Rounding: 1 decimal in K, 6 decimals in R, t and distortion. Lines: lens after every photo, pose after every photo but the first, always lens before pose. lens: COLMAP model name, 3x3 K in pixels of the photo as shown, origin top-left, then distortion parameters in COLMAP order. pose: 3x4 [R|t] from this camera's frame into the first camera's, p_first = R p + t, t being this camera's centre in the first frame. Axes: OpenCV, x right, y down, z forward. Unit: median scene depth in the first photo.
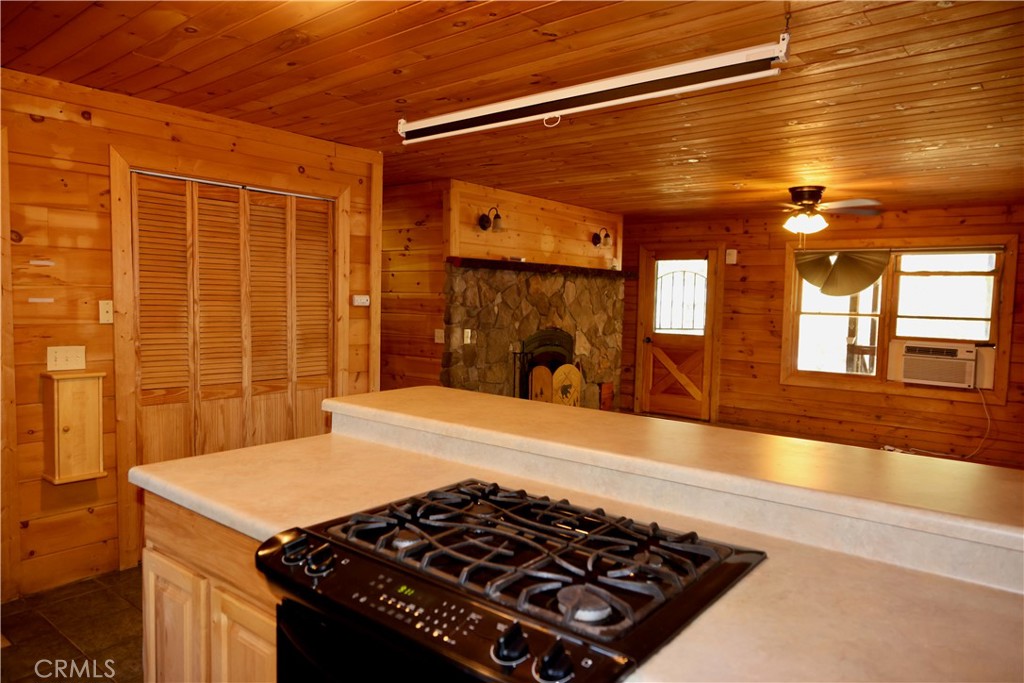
lens RADIAL K [[676.3, 0, 511.1], [0, 676.3, 341.9], [0, 0, 1]] dist [-0.009579, 0.003134]
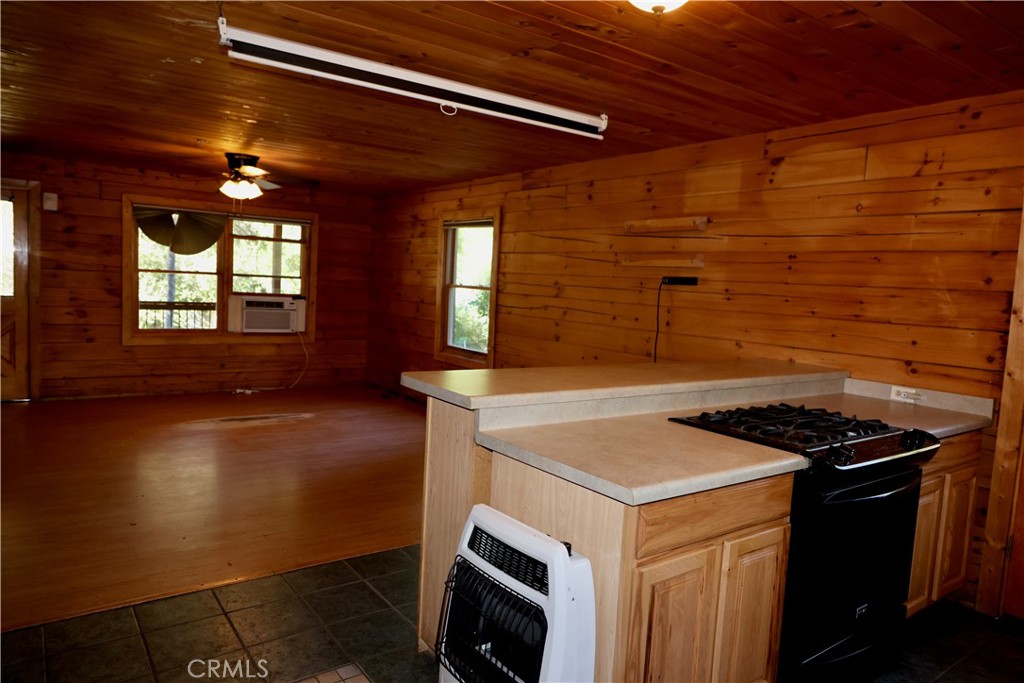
lens RADIAL K [[676.3, 0, 511.4], [0, 676.3, 341.9], [0, 0, 1]] dist [-0.009579, 0.003134]
pose [[0.254876, -0.097254, 0.962071, -0.397585], [0.017011, 0.995226, 0.096100, -0.025884], [-0.966824, -0.008128, 0.255314, 0.257642]]
